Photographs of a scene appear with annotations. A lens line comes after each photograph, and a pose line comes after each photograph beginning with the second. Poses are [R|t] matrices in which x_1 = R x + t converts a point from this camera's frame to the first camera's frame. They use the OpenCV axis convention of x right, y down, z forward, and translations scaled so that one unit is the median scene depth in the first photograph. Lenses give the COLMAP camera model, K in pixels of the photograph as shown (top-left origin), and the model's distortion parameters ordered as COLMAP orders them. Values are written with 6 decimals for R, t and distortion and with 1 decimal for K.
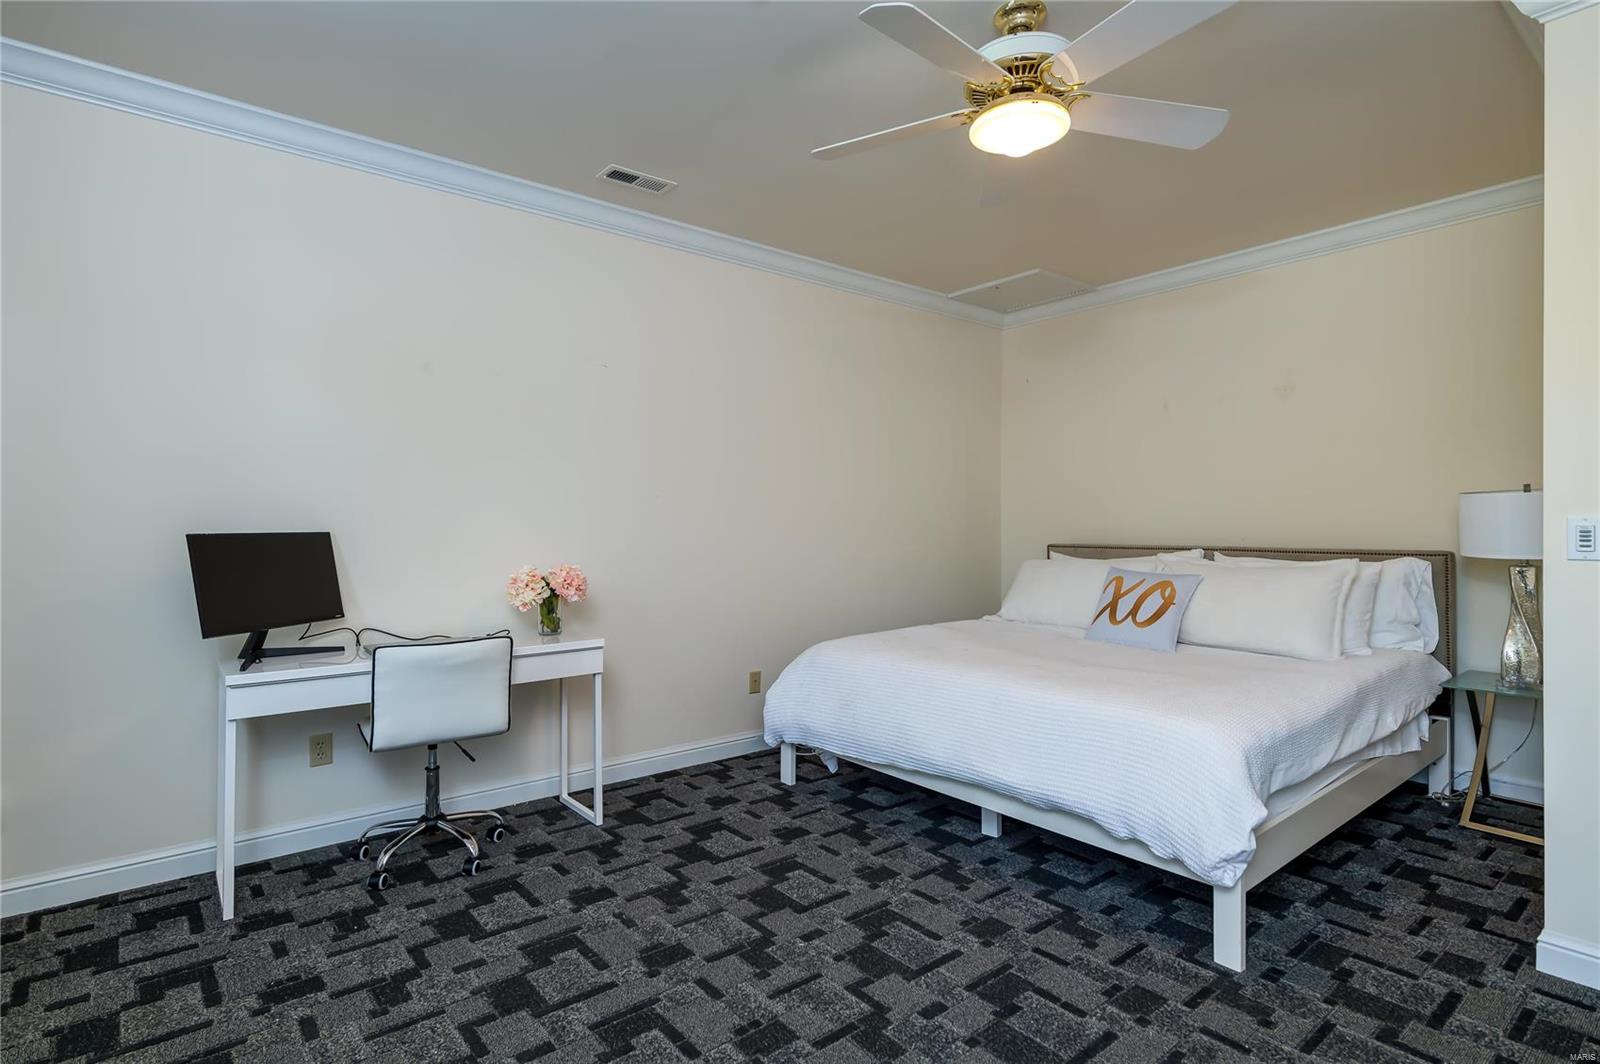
lens RADIAL K [[800.3, 0, 805.7], [0, 800.3, 531.8], [0, 0, 1]] dist [0.004281, -0.000597]
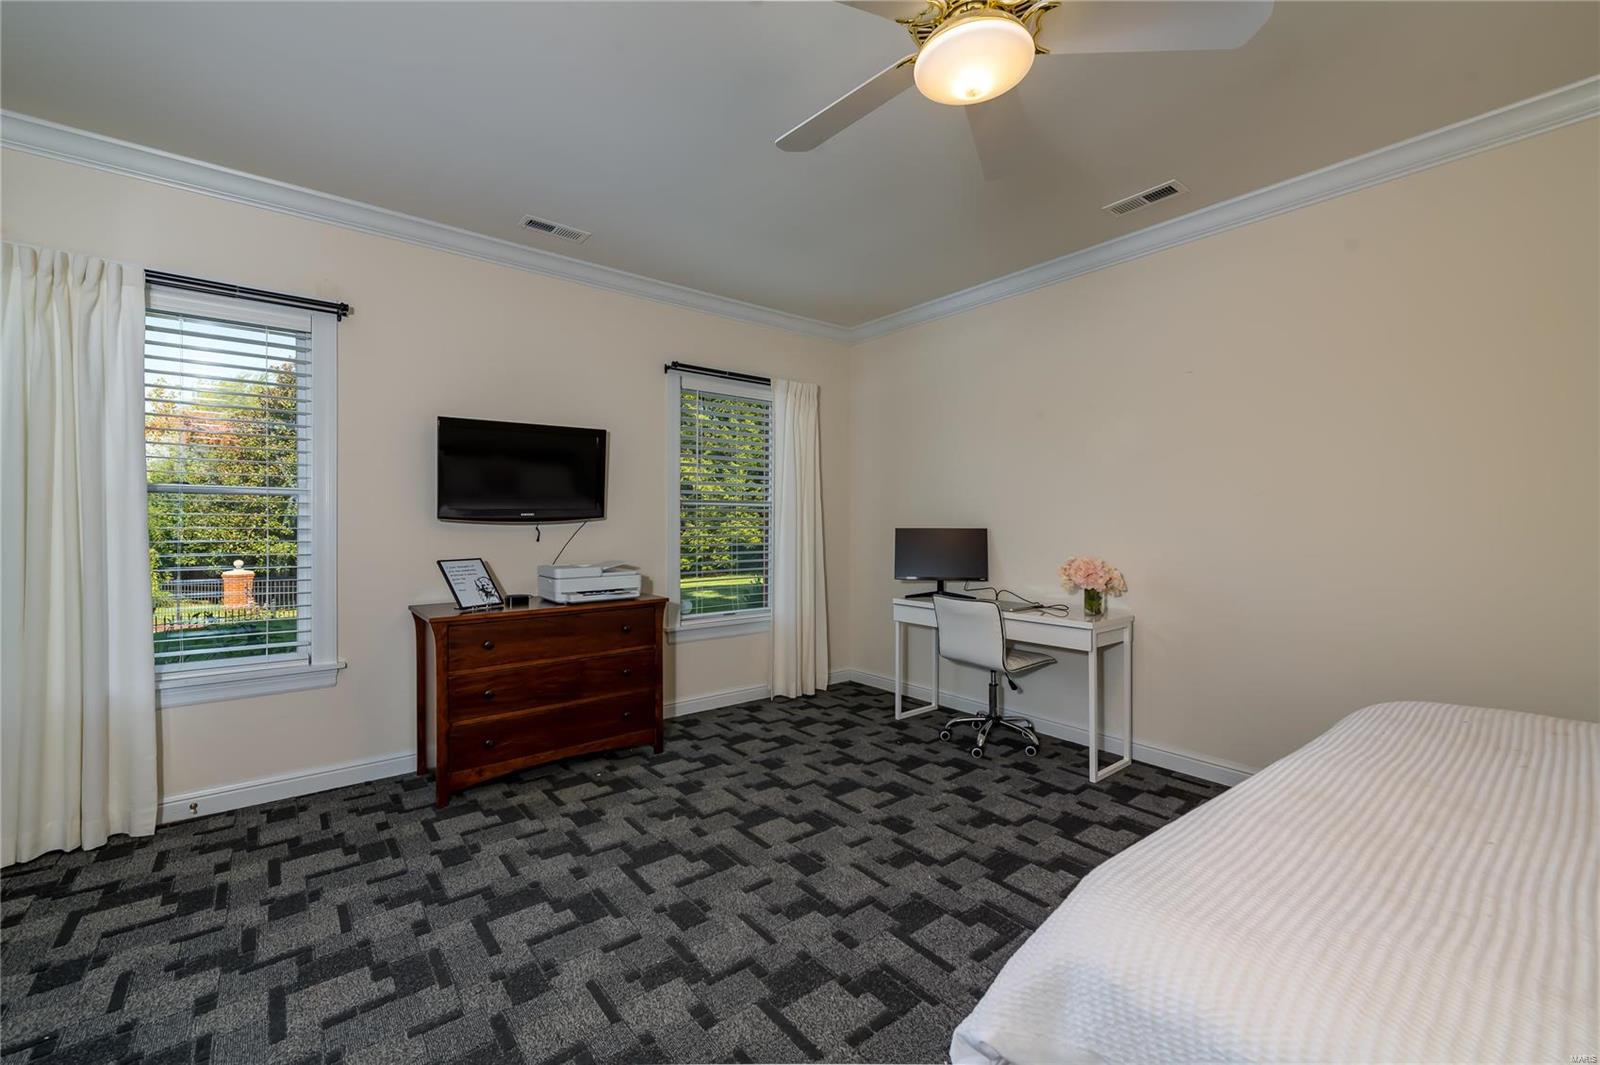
lens RADIAL K [[638.1, 0, 806.4], [0, 638.1, 526.9], [0, 0, 1]] dist [0.000750, -0.000004]
pose [[-0.005405, -0.002401, -0.999983, 0.775955], [-0.014189, 0.999897, -0.002324, 0.005043], [0.999885, 0.014176, -0.005438, 0.677699]]
